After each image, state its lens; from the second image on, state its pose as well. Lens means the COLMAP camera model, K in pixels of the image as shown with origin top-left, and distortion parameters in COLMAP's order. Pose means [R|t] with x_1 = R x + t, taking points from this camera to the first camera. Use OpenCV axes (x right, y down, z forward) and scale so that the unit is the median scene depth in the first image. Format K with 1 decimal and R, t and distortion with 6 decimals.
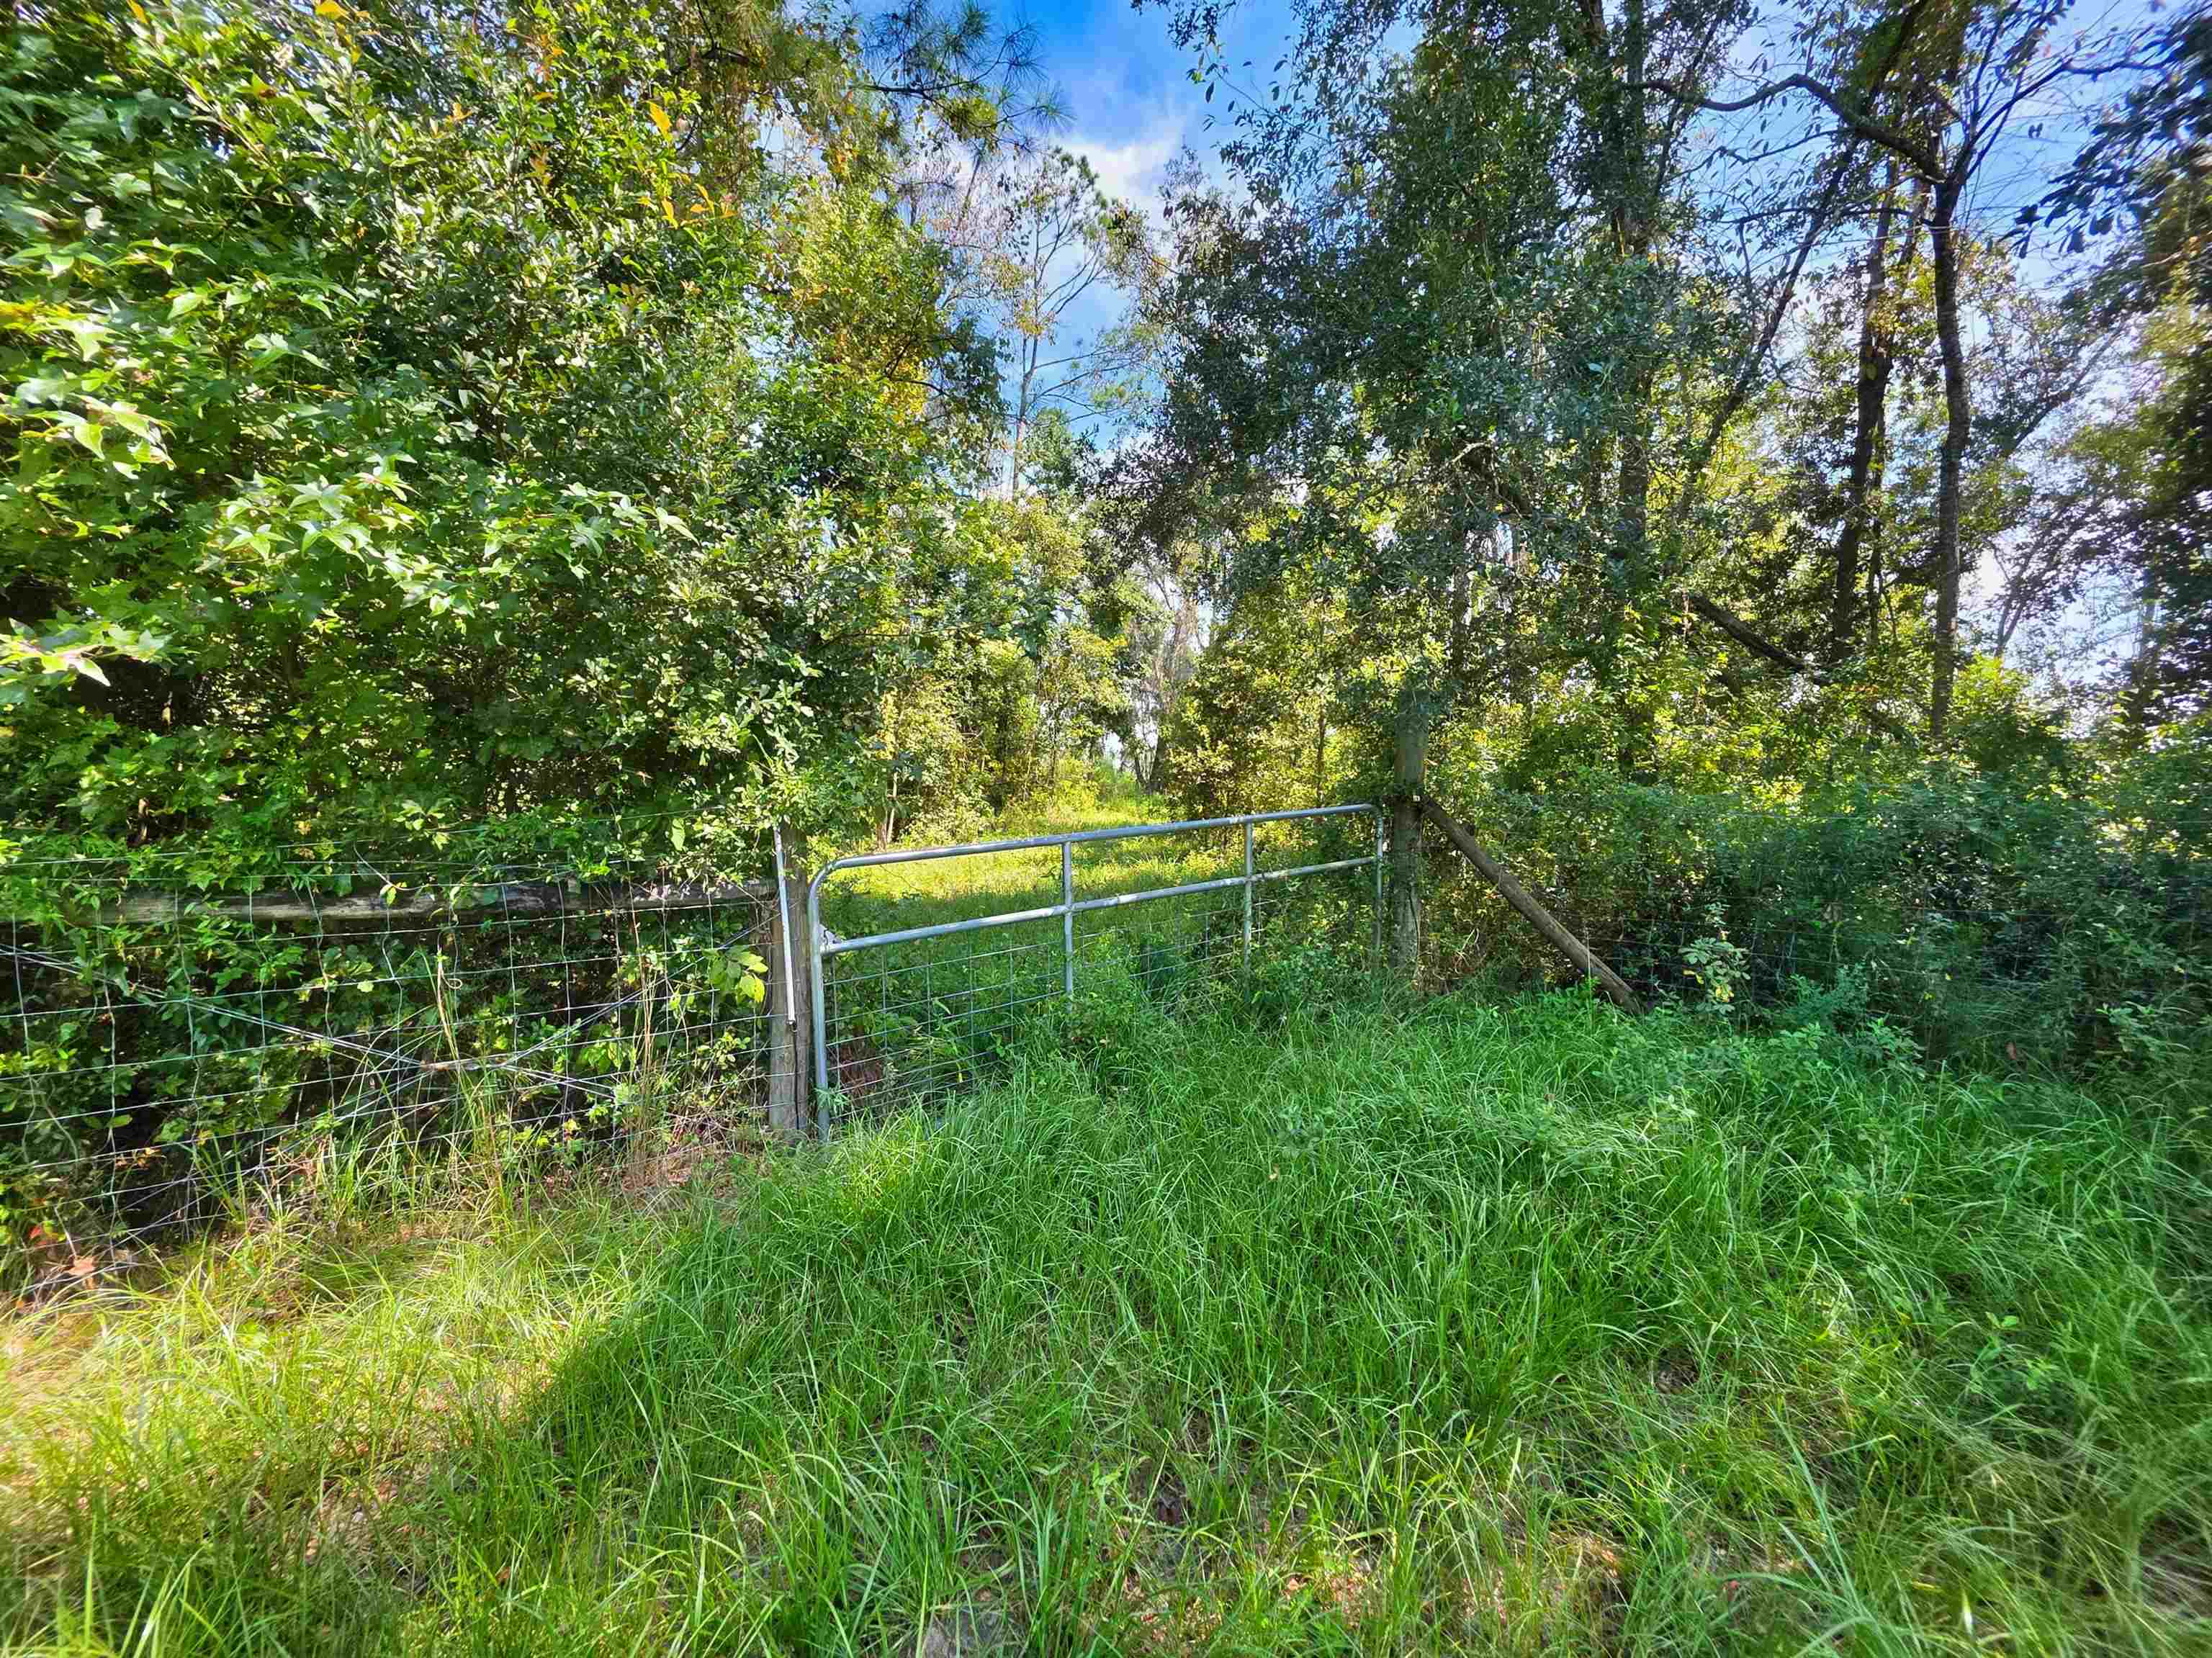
lens RADIAL K [[878.0, 0, 1094.1], [0, 878.0, 828.8], [0, 0, 1]] dist [0.000051, -0.000509]
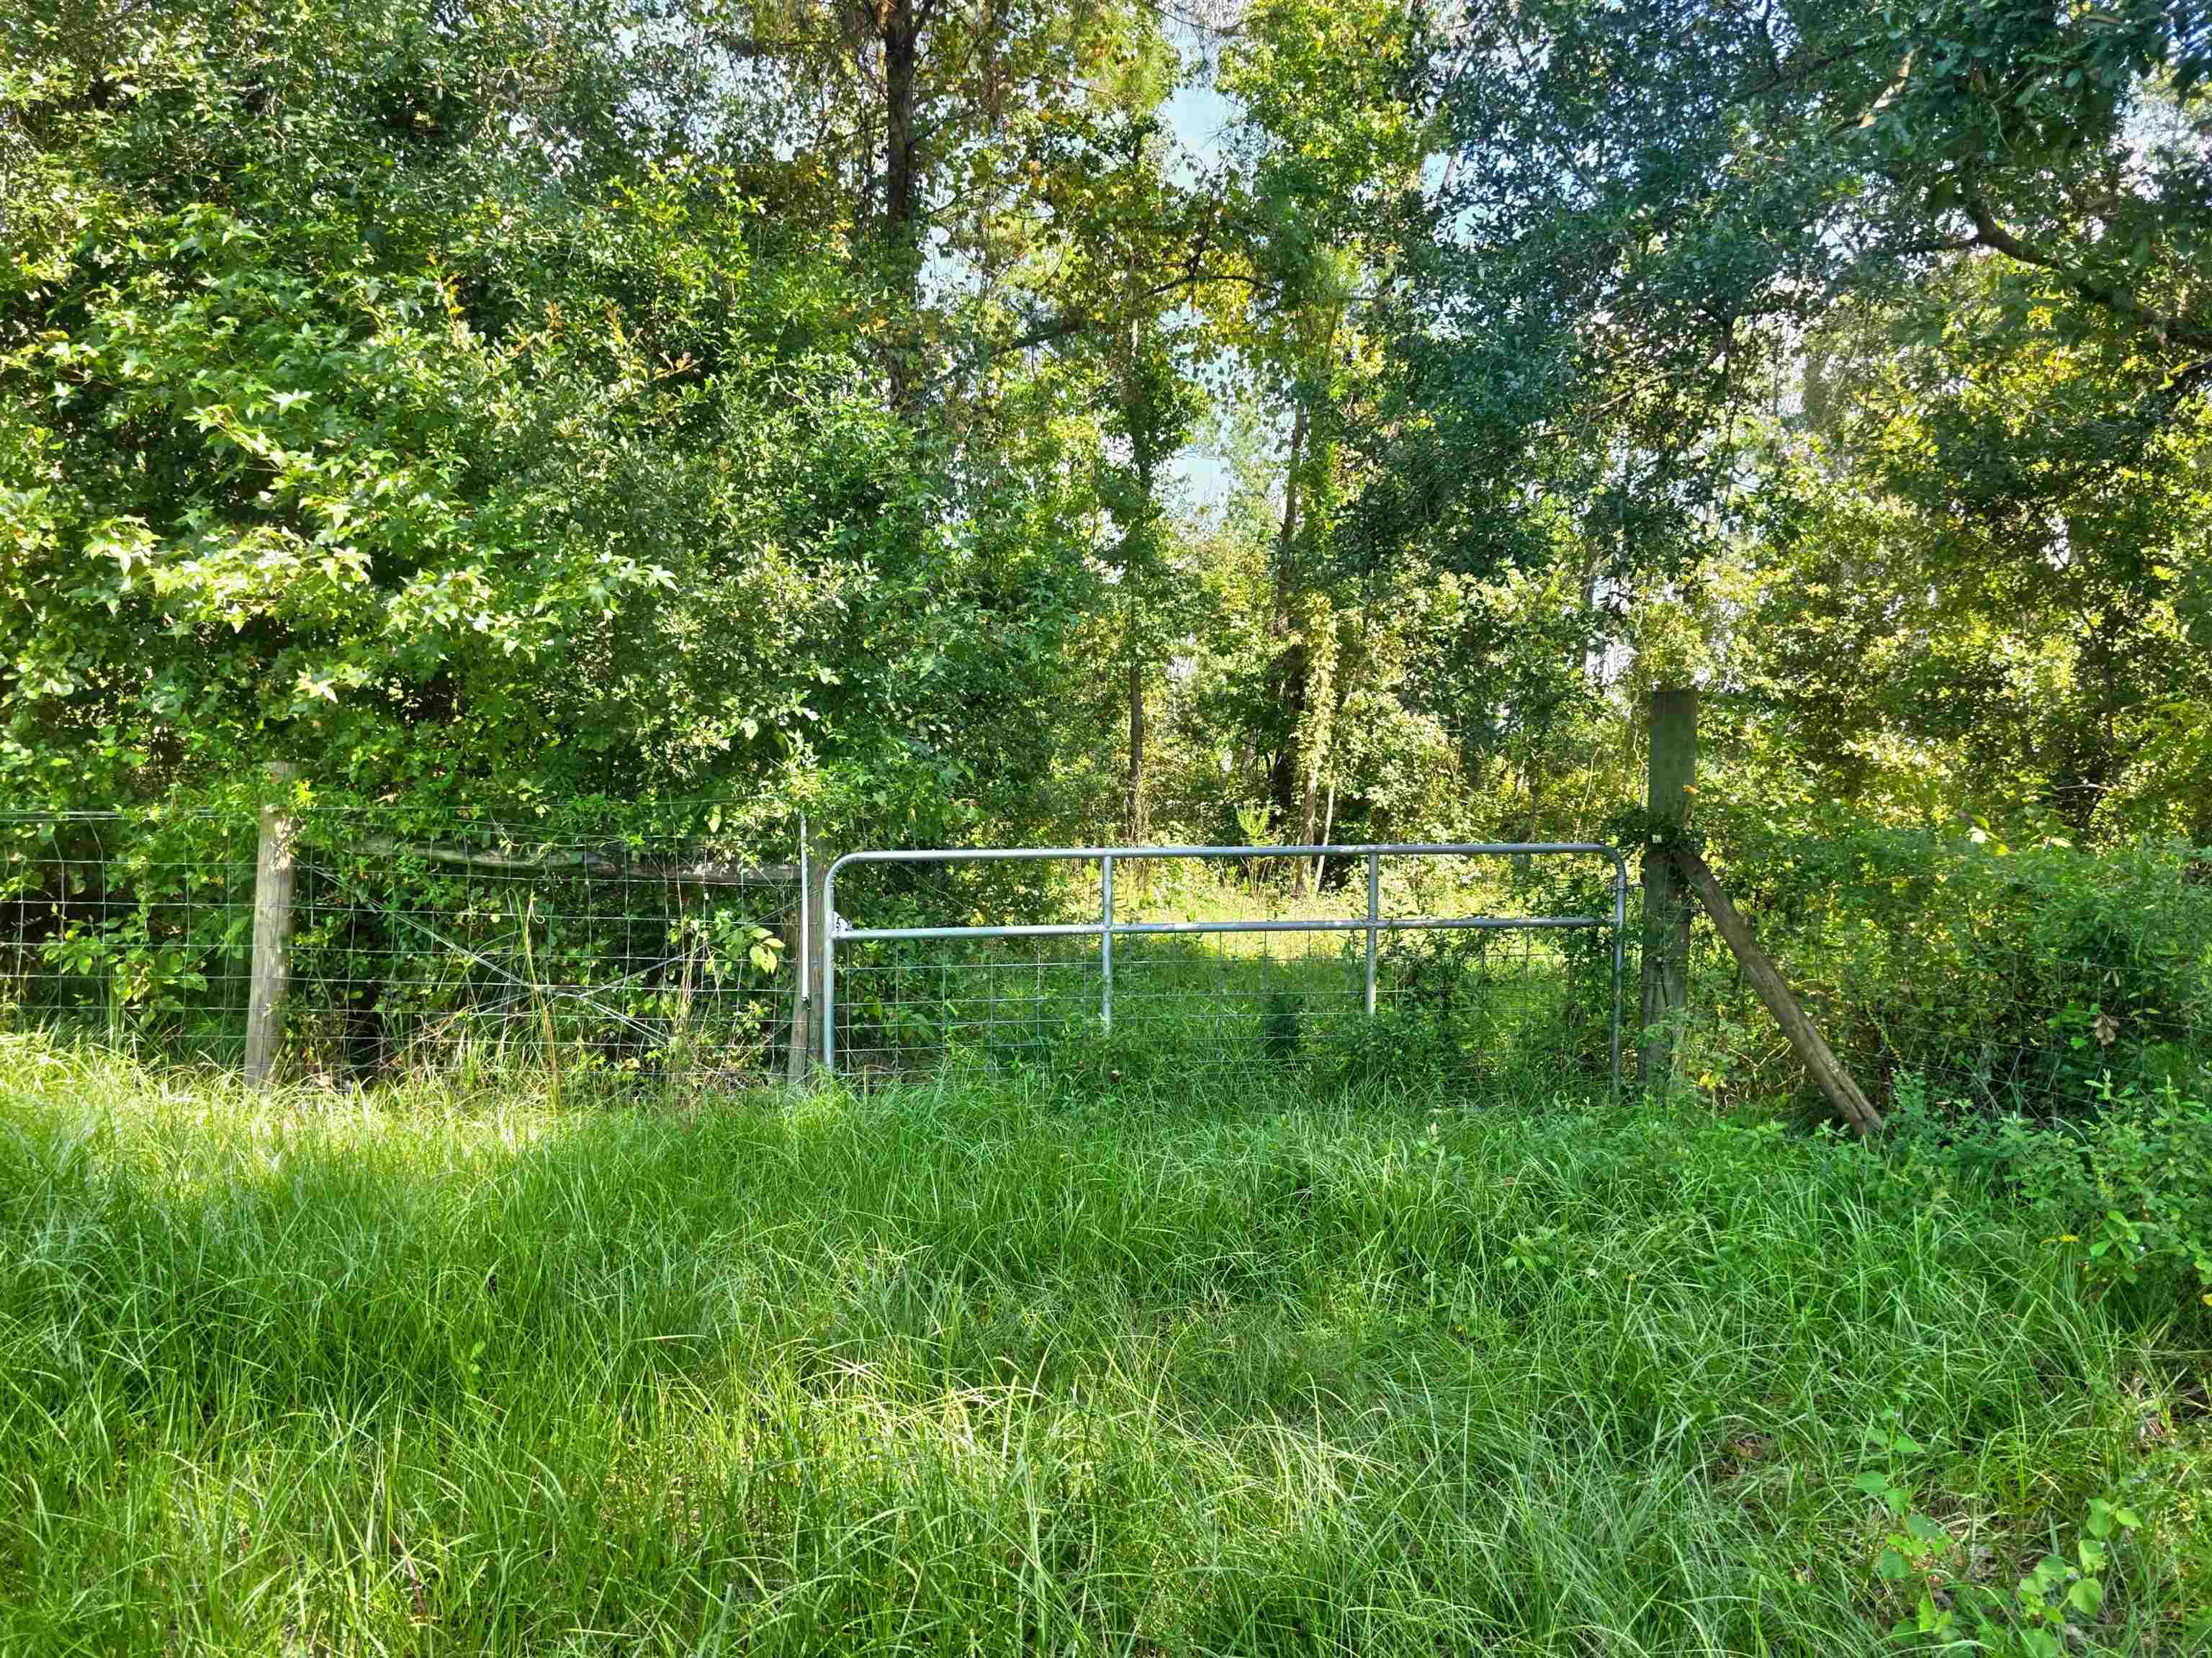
lens RADIAL K [[1523.3, 0, 1113.9], [0, 1523.3, 828.3], [0, 0, 1]] dist [0.065601, -0.066366]
pose [[0.884949, 0.051822, -0.462797, 0.983677], [-0.069949, 0.997306, -0.022082, 0.028036], [0.460405, 0.051914, 0.886189, -0.586191]]
